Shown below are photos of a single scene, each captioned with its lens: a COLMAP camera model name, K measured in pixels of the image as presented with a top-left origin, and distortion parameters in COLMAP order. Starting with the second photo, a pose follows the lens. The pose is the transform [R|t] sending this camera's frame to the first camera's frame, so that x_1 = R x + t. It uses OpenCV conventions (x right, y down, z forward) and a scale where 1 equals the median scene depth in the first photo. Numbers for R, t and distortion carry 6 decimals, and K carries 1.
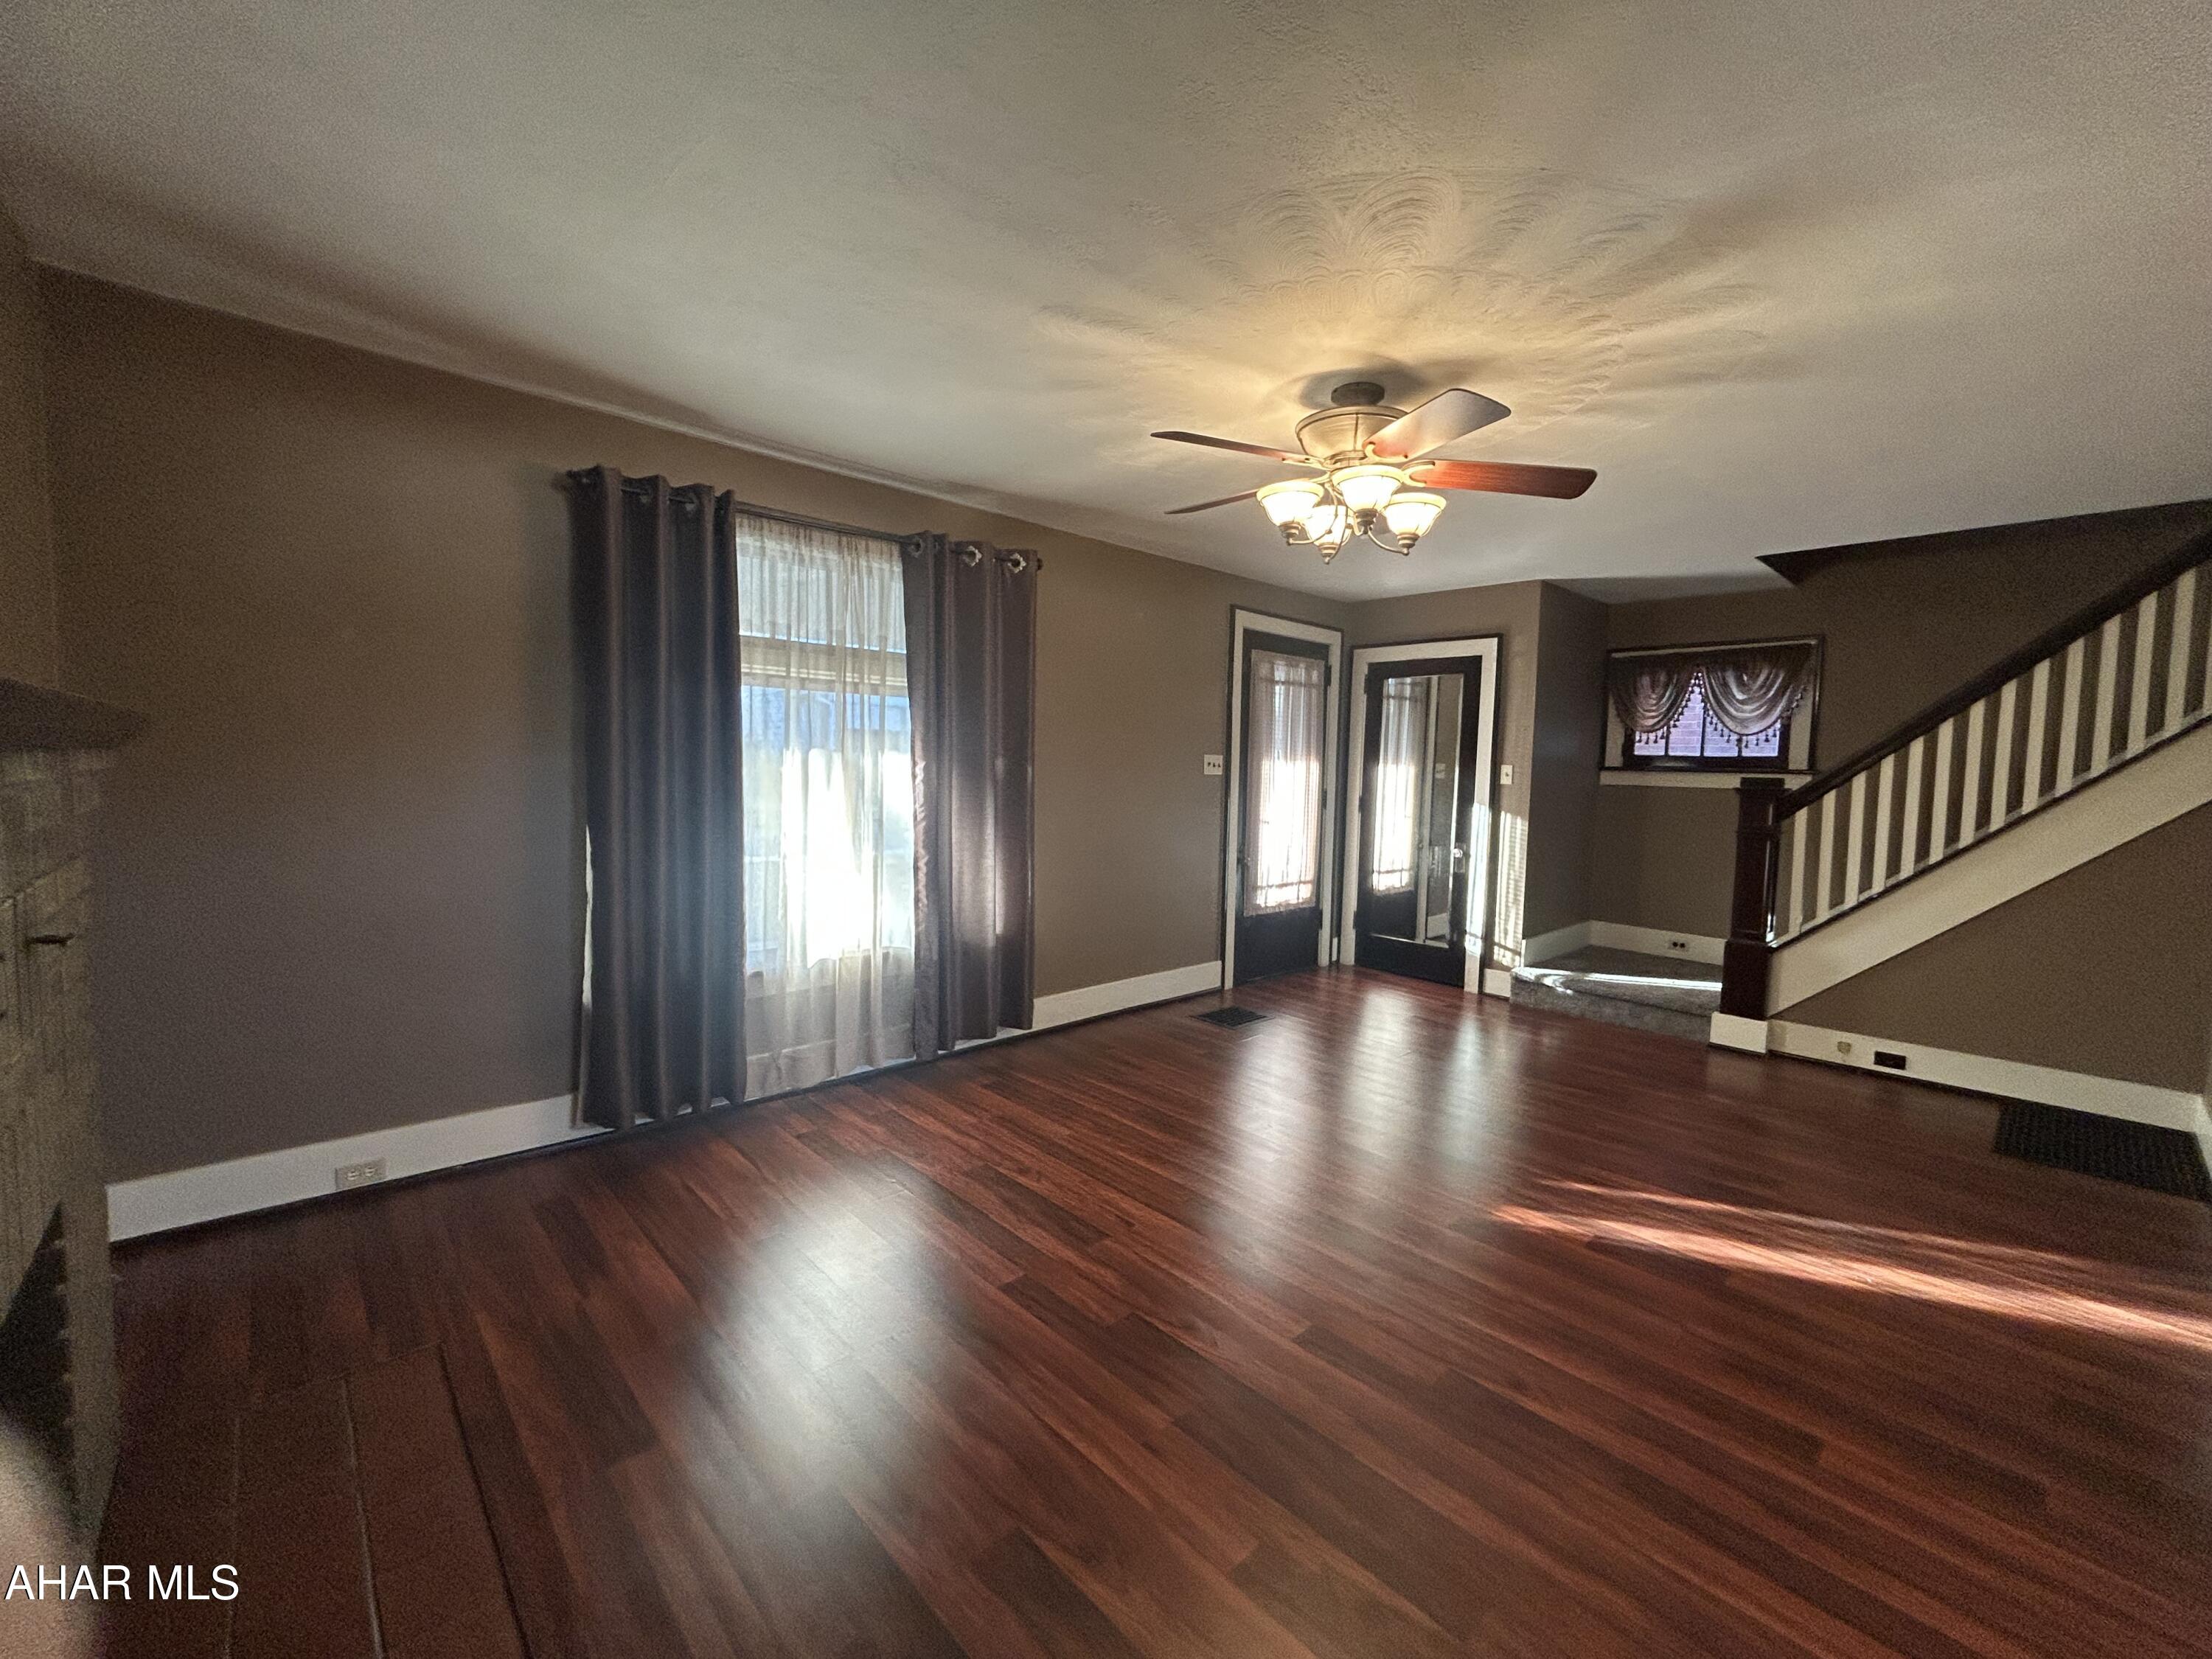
lens RADIAL K [[904.8, 0, 1106.0], [0, 904.8, 829.5], [0, 0, 1]] dist [-0.012348, 0.000317]
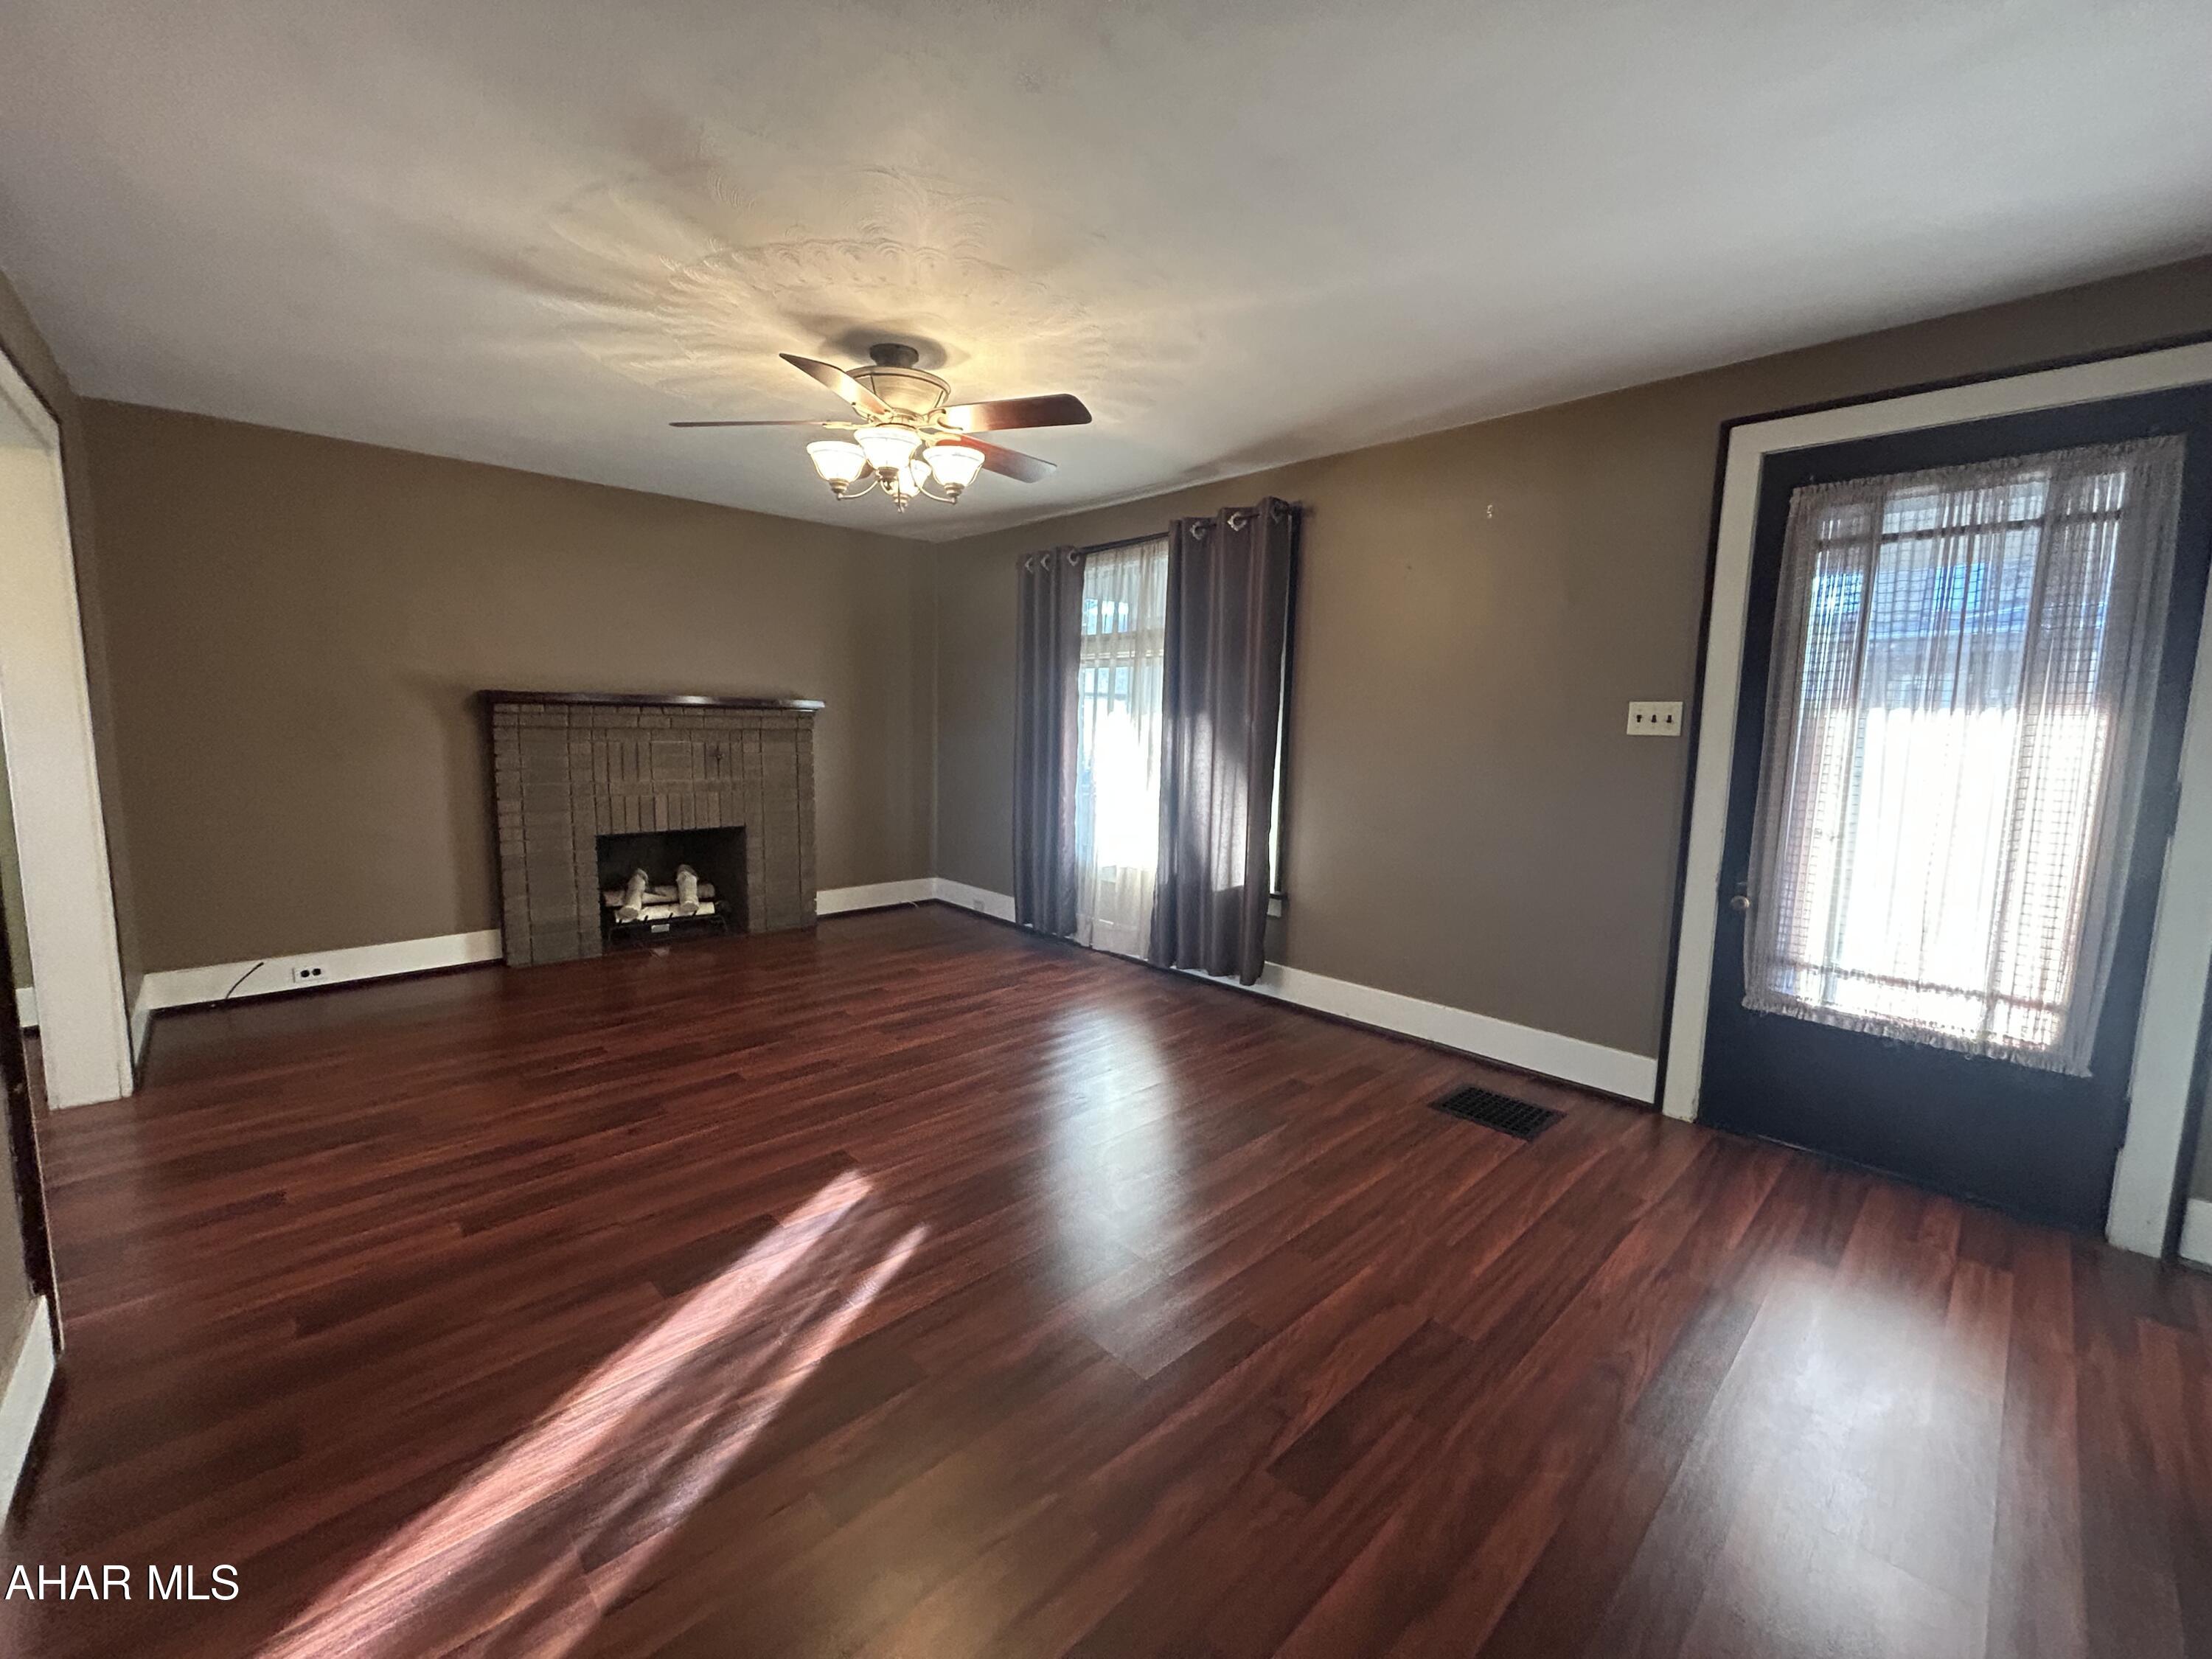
lens RADIAL K [[893.3, 0, 1090.3], [0, 893.3, 830.3], [0, 0, 1]] dist [-0.001526, -0.000147]
pose [[0.000938, 0.096912, -0.995293, 1.033032], [-0.092490, 0.991035, 0.096410, -0.032541], [0.995713, 0.091964, 0.009893, 0.940307]]
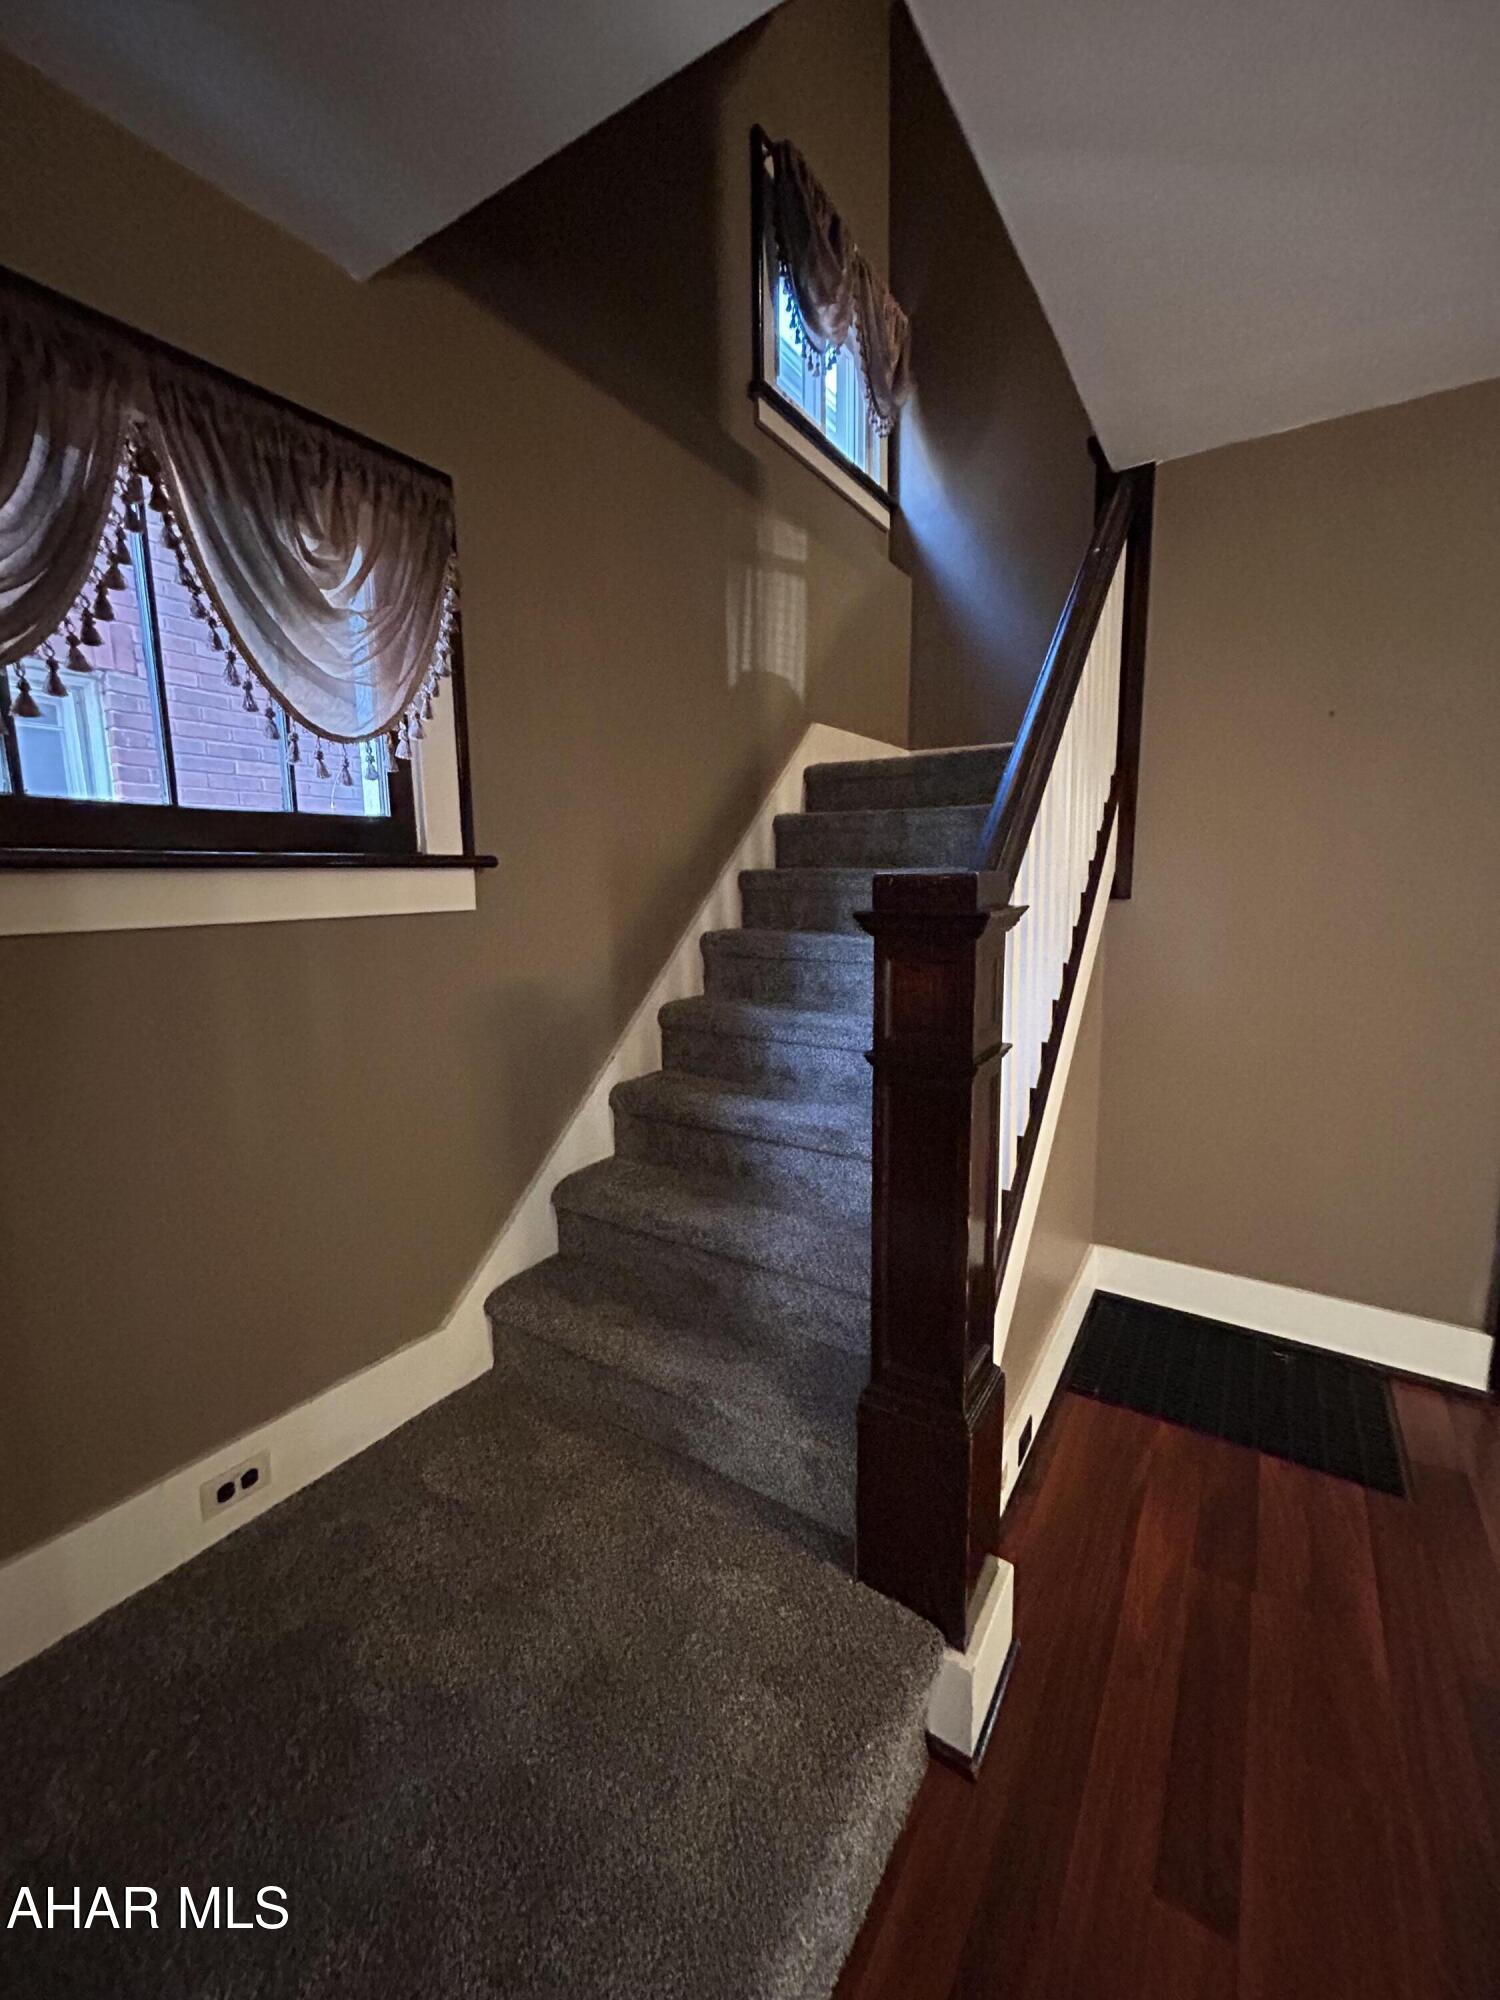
lens RADIAL K [[804.7, 0, 750.0], [0, 804.7, 1000.0], [0, 0, 1]] dist [-0.000922, 0.000391]
pose [[-0.246965, -0.160056, 0.955715, 0.605764], [0.082907, 0.979158, 0.185406, -0.085731], [-0.965471, 0.125024, -0.228548, 1.407984]]
